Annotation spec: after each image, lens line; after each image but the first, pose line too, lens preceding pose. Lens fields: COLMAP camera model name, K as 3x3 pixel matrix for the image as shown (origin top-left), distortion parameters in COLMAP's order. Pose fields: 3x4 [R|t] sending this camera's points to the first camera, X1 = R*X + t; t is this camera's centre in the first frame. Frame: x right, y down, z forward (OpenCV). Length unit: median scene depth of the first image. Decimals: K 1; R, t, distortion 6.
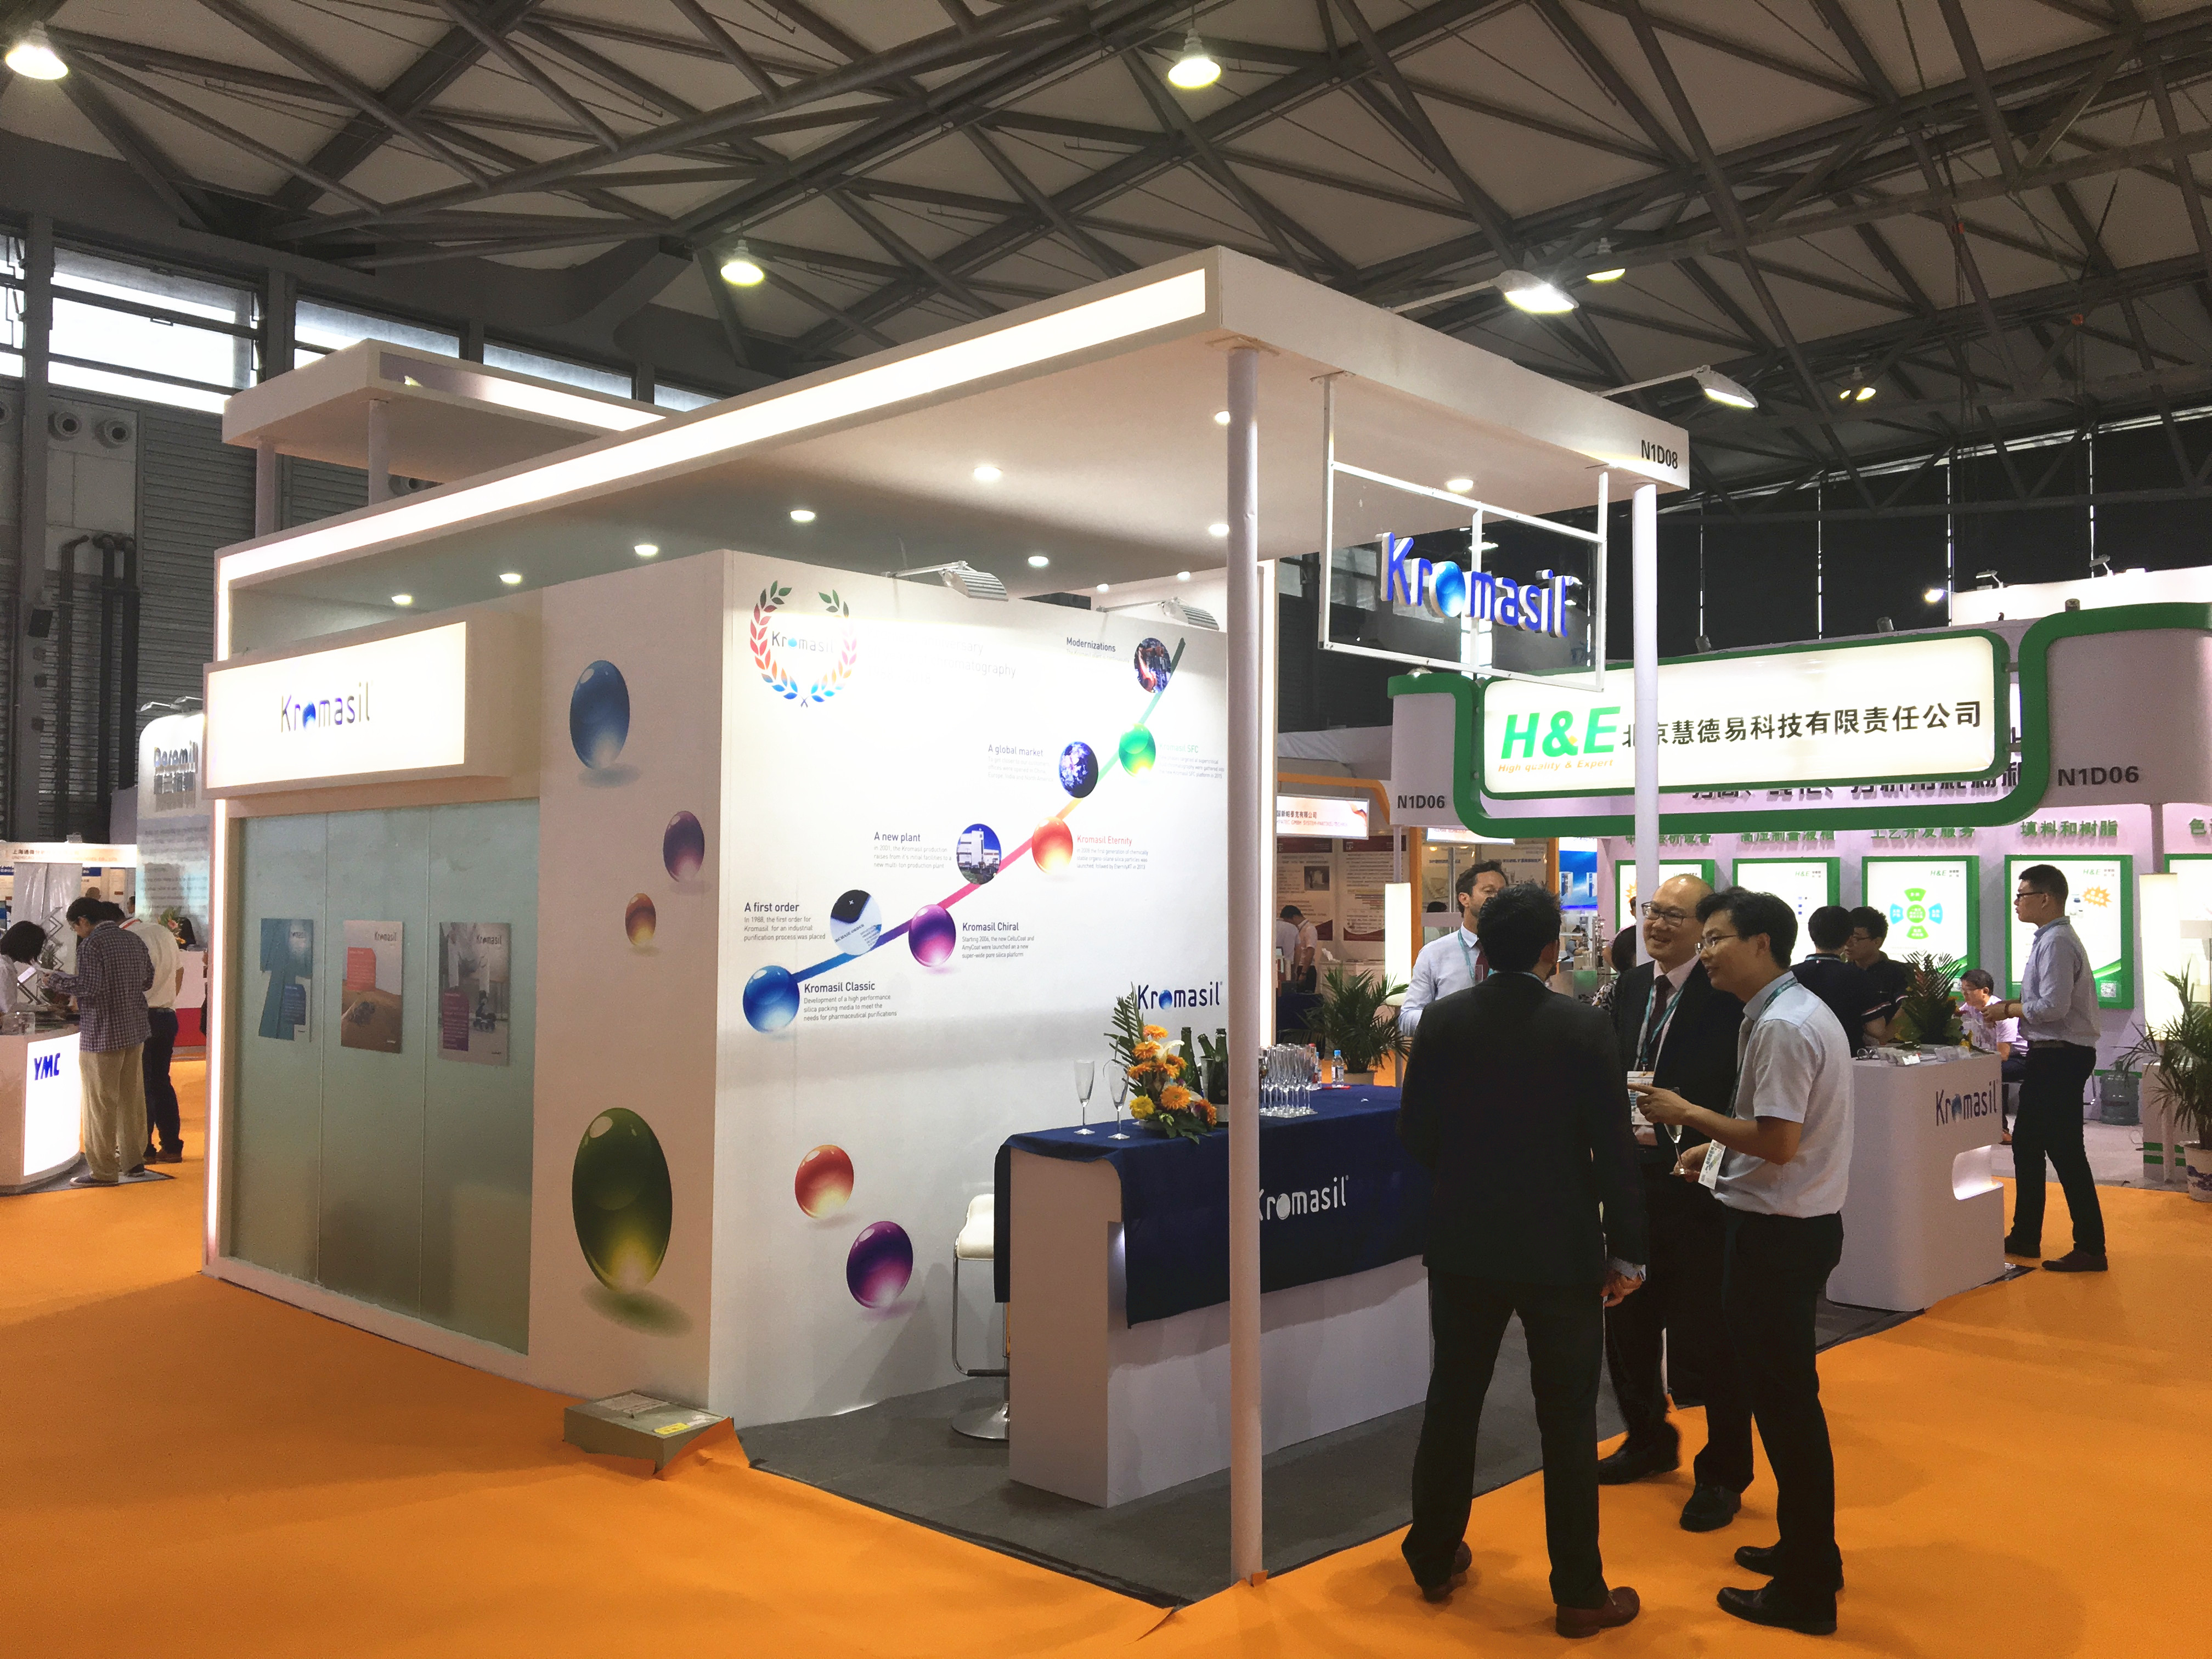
lens RADIAL K [[1846.9, 0, 1105.1], [0, 1846.9, 831.6], [0, 0, 1]] dist [-0.002106, 0.002457]
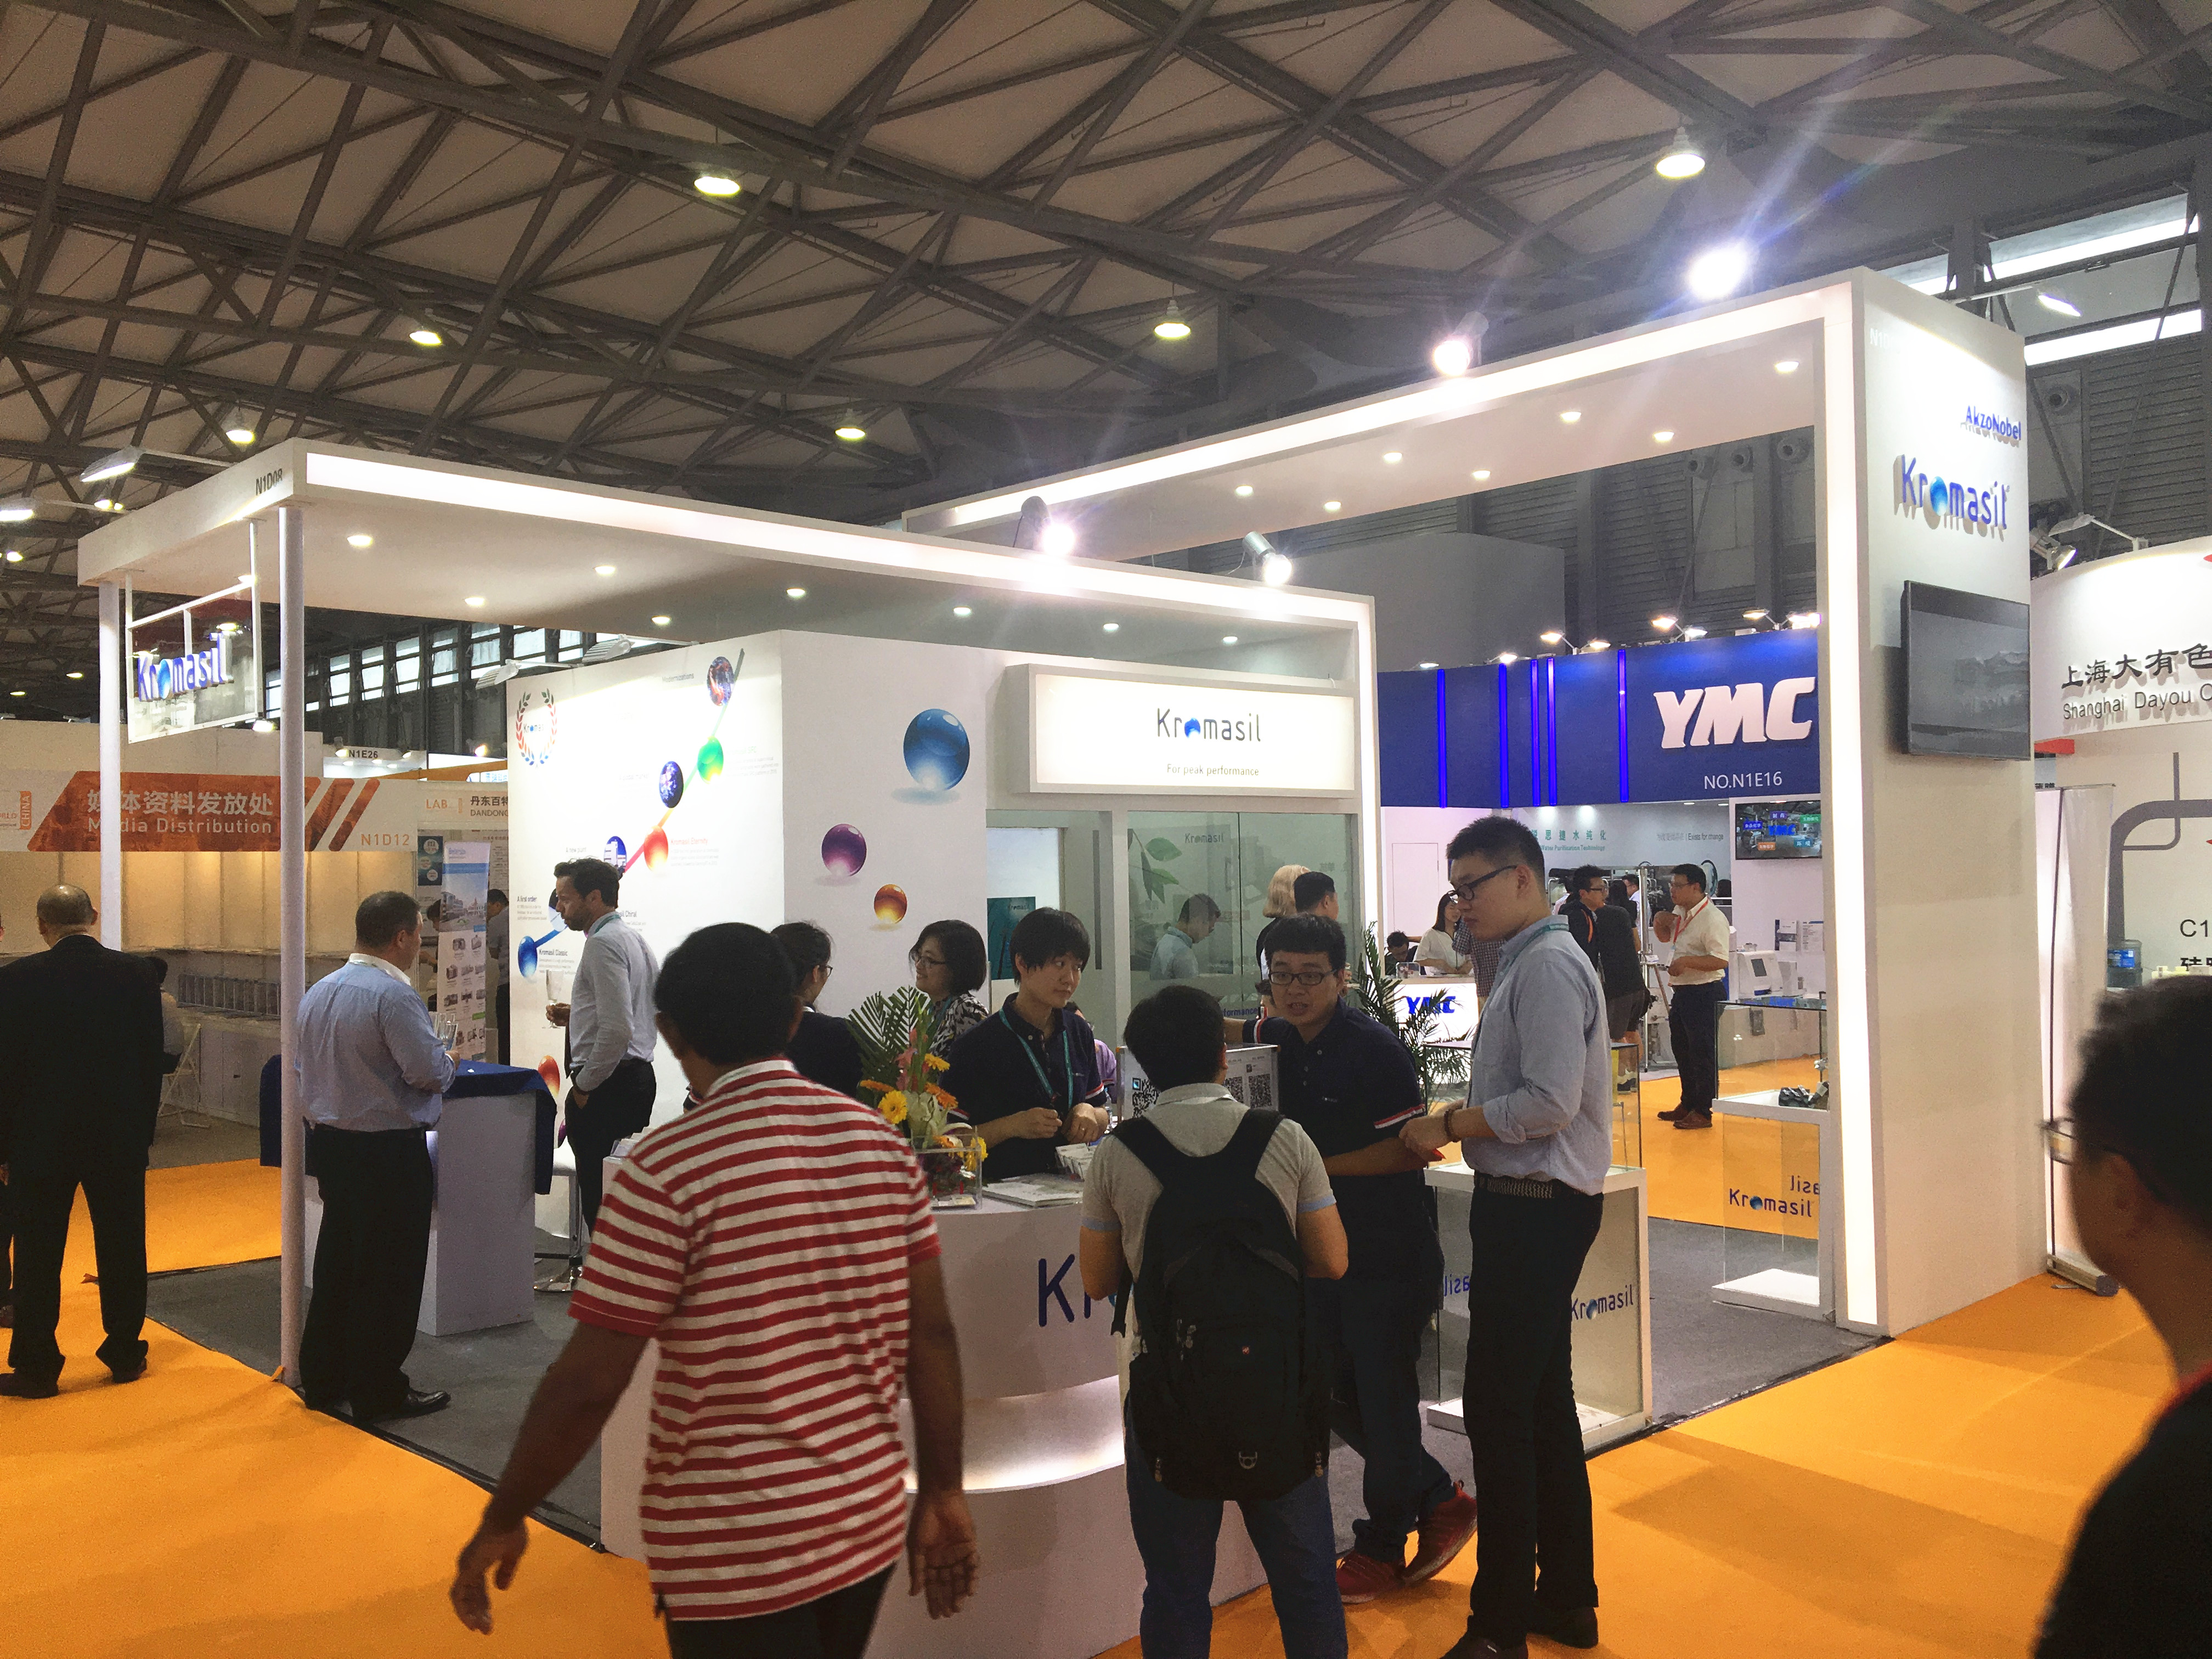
lens RADIAL K [[1846.9, 0, 1105.6], [0, 1846.9, 834.8], [0, 0, 1]] dist [-0.002106, 0.002457]
pose [[-0.052154, -0.024088, -0.998348, 1.171150], [0.051154, 0.998332, -0.026760, 0.045930], [0.997328, -0.052465, -0.050835, 1.341666]]
